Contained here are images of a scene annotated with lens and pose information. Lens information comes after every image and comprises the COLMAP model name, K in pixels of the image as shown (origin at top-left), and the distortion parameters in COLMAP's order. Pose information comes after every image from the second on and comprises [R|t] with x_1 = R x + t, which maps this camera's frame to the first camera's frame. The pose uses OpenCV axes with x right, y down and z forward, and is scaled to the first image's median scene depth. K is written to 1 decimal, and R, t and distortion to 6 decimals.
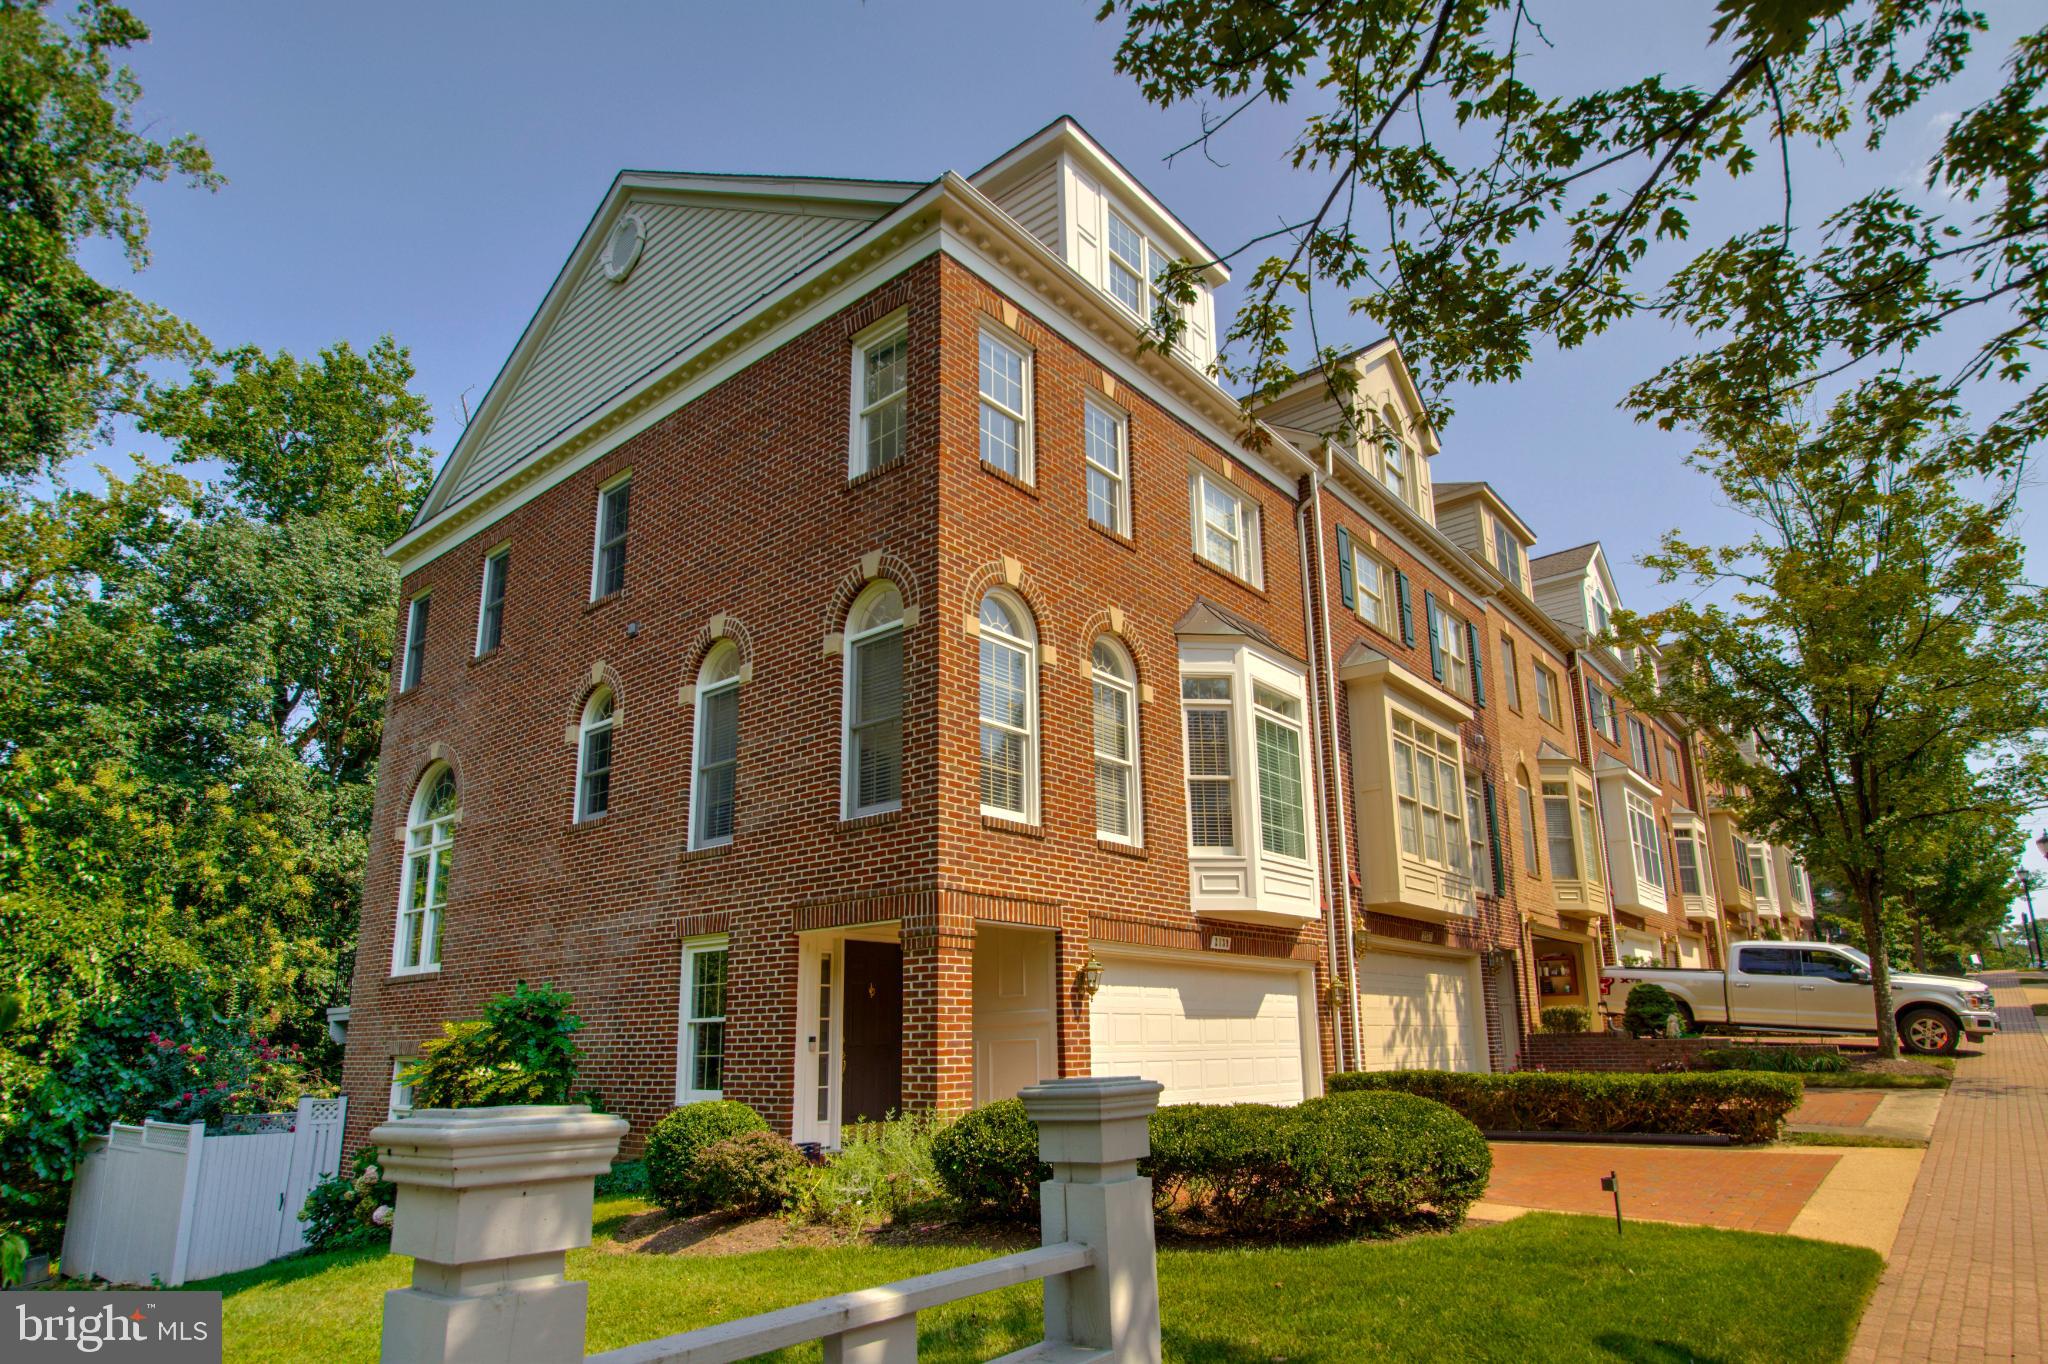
lens RADIAL K [[1180.8, 0, 1061.5], [0, 1180.8, 771.0], [0, 0, 1]] dist [-0.015722, 0.001483]
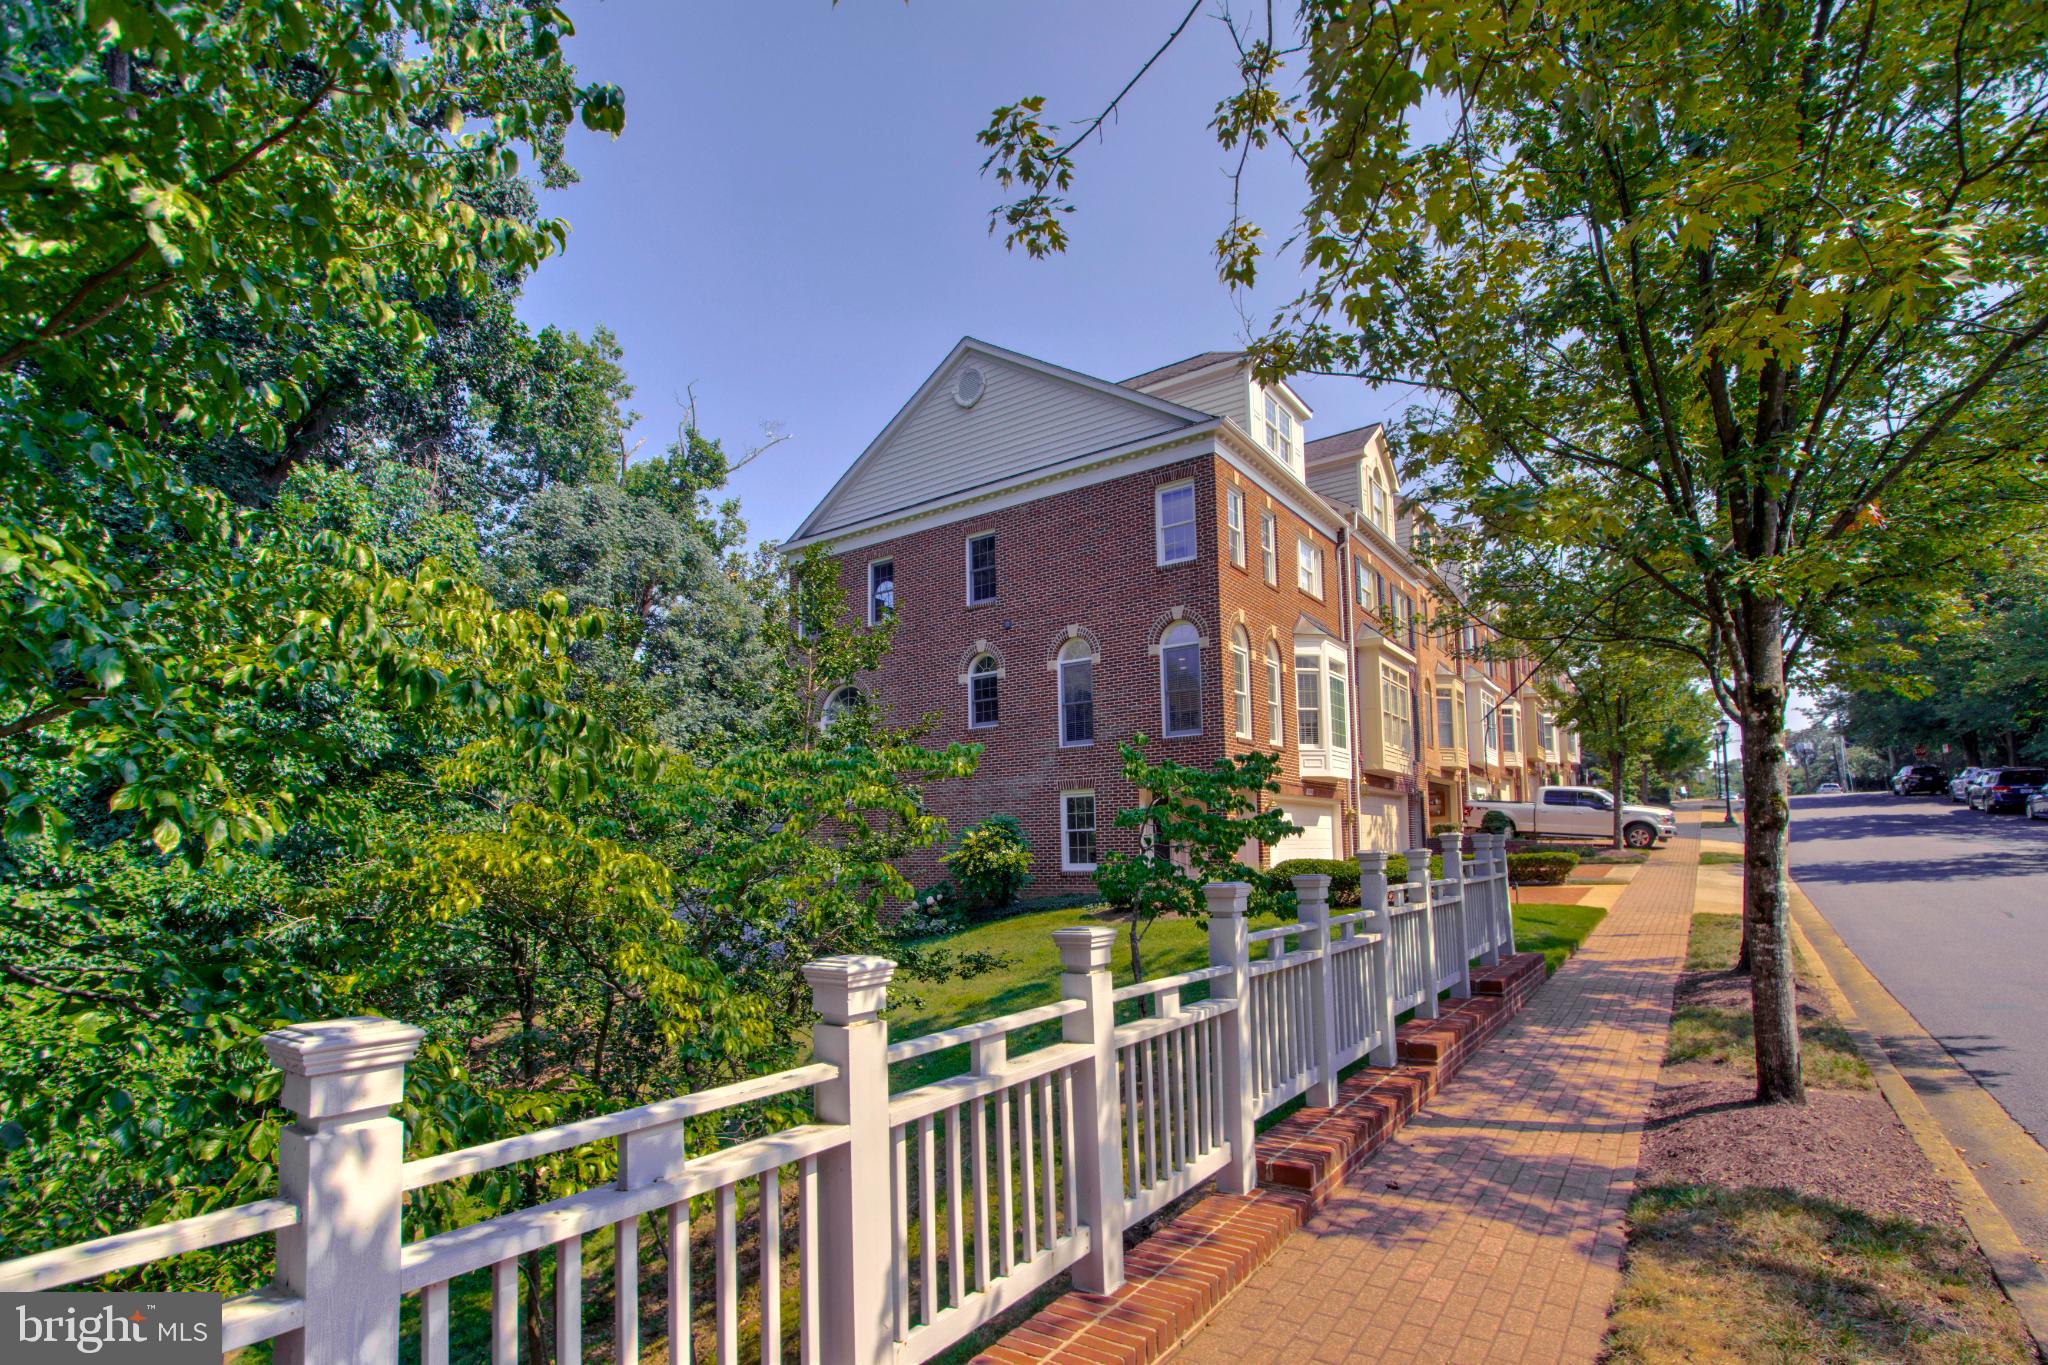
lens RADIAL K [[980.9, 0, 1084.7], [0, 980.9, 795.4], [0, 0, 1]] dist [-0.018982, 0.002914]
pose [[0.994881, 0.000642, 0.101056, -0.388726], [-0.017594, 0.985809, 0.166944, -0.112506], [-0.099515, -0.167867, 0.980774, -0.559956]]
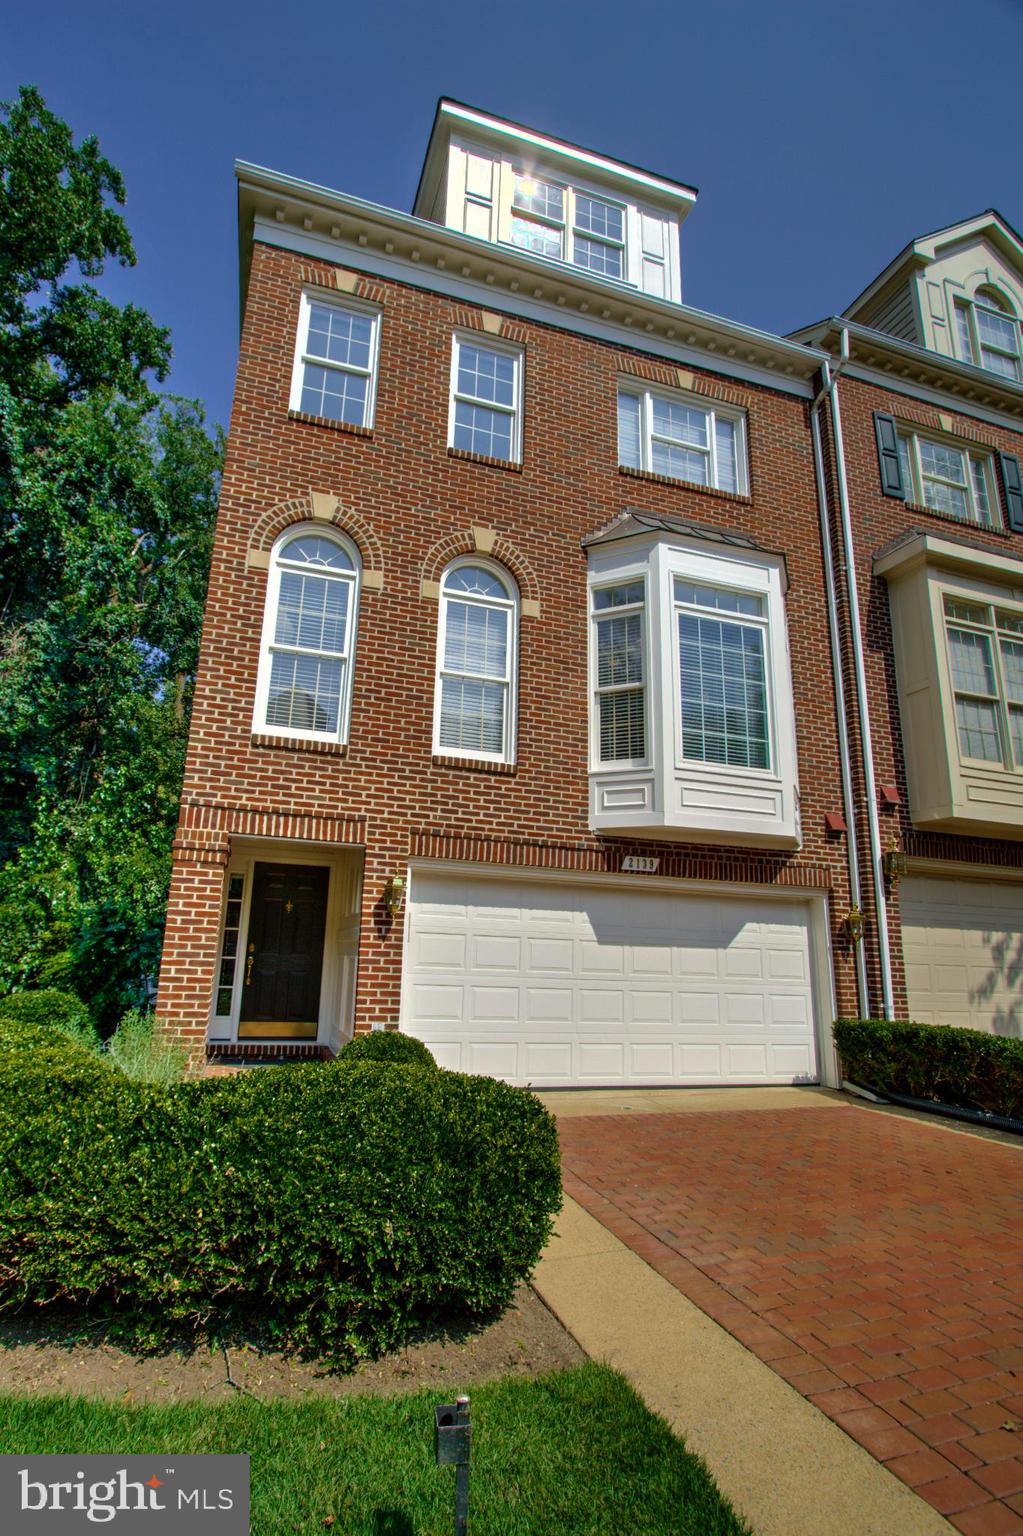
lens RADIAL K [[735.7, 0, 456.5], [0, 735.7, 782.2], [0, 0, 1]] dist [-0.018982, 0.002914]
pose [[0.821349, -0.078348, -0.565020, 0.324163], [0.076834, 0.996691, -0.026515, 0.081496], [0.565228, -0.021635, 0.824651, 0.423221]]
